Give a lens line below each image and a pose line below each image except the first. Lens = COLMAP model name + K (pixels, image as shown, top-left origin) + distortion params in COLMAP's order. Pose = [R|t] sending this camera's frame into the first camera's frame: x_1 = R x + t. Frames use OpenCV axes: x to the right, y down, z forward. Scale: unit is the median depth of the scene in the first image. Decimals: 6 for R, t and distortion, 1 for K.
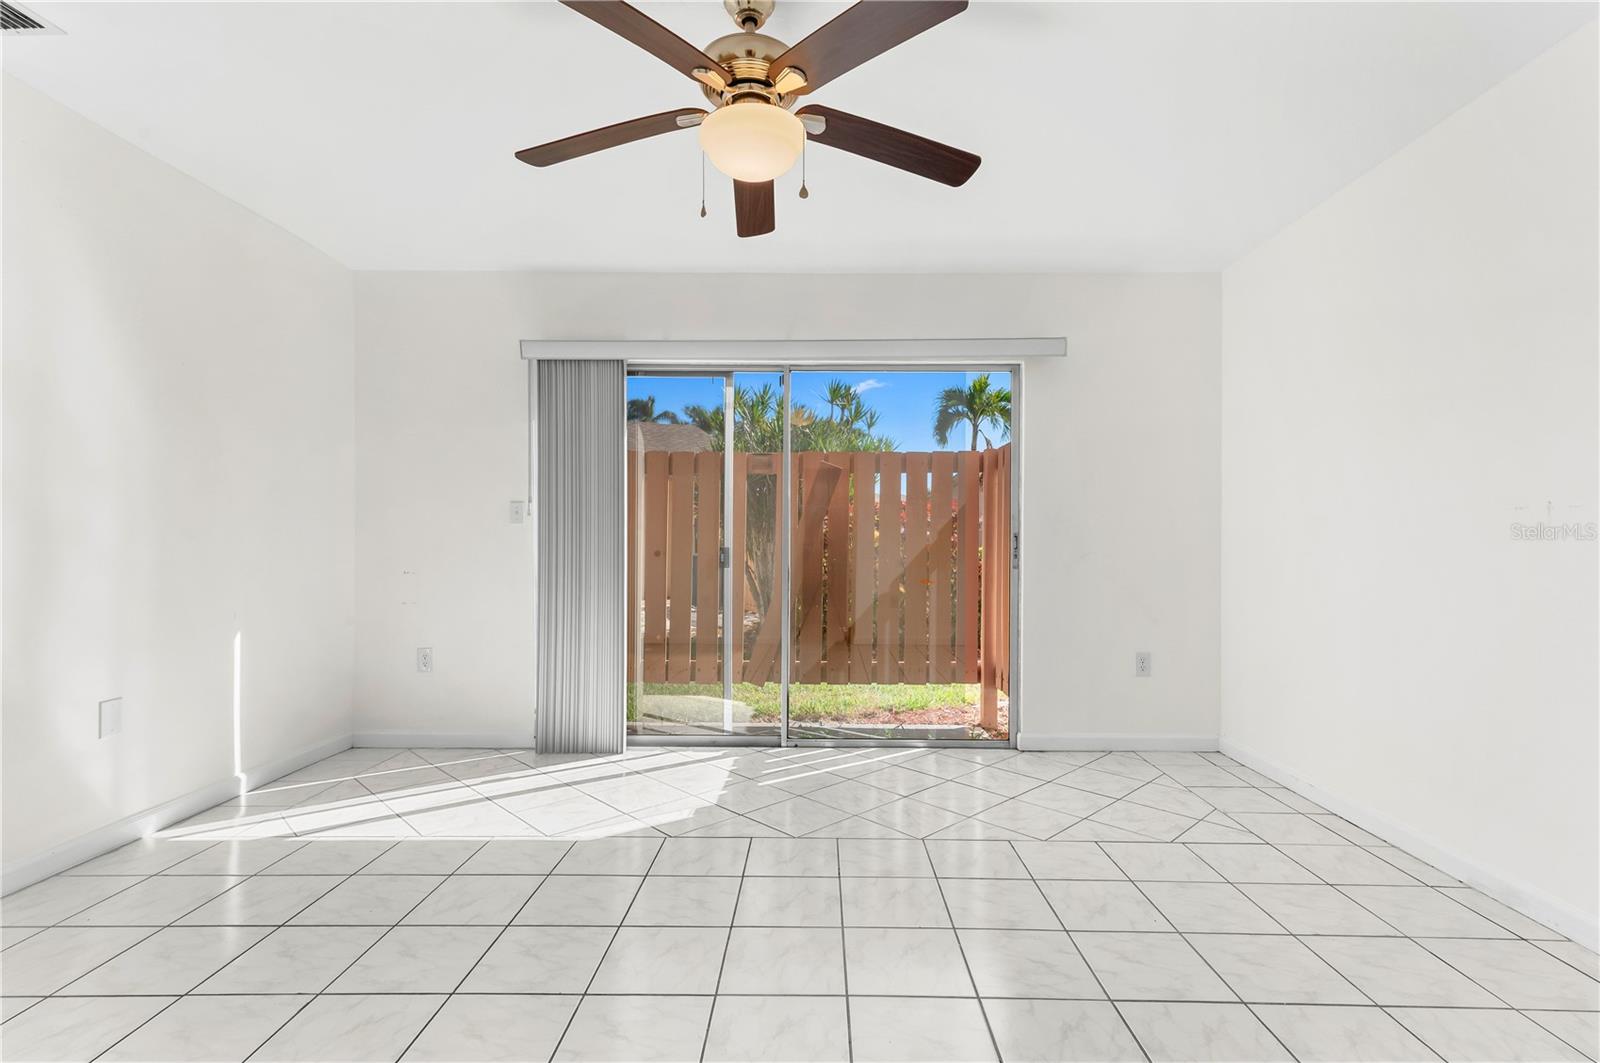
lens RADIAL K [[742.5, 0, 800.0], [0, 742.5, 531.5], [0, 0, 1]] dist [0.008956, 0.000072]
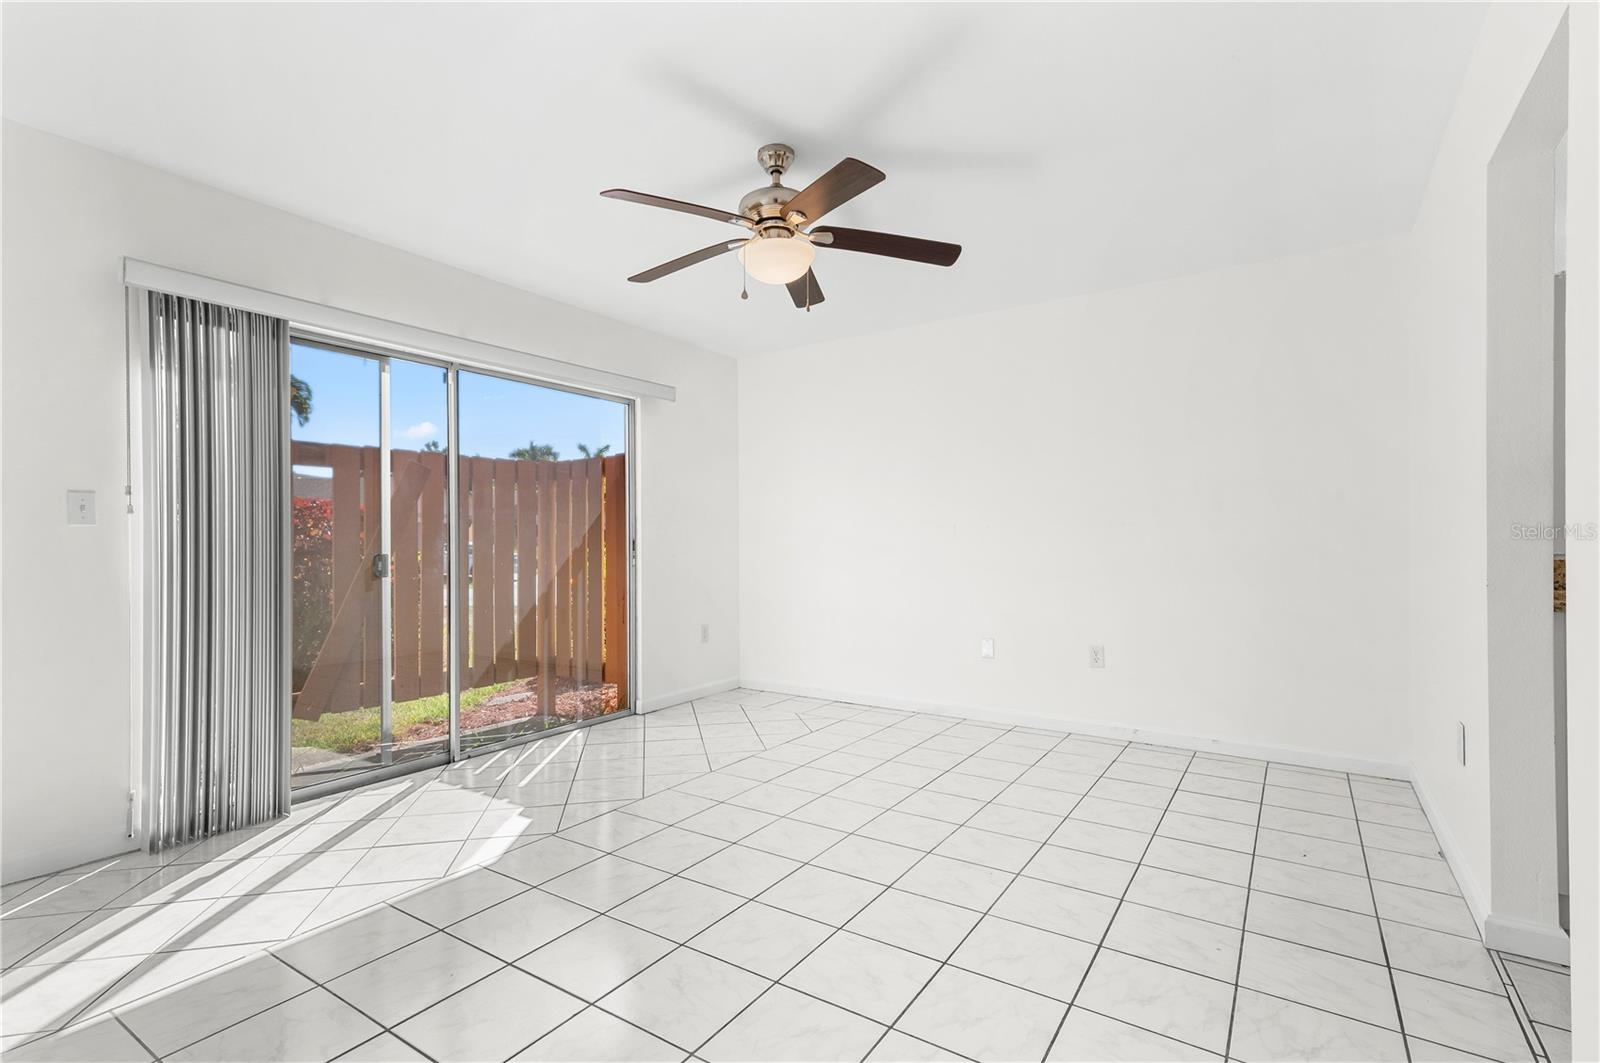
lens RADIAL K [[753.5, 0, 800.0], [0, 753.5, 531.5], [0, 0, 1]] dist [-0.000219, -0.000361]
pose [[0.543195, 0.005684, 0.839587, -0.623991], [-0.003060, 0.999984, -0.004790, -0.003784], [-0.839601, 0.000032, 0.543204, 0.102856]]
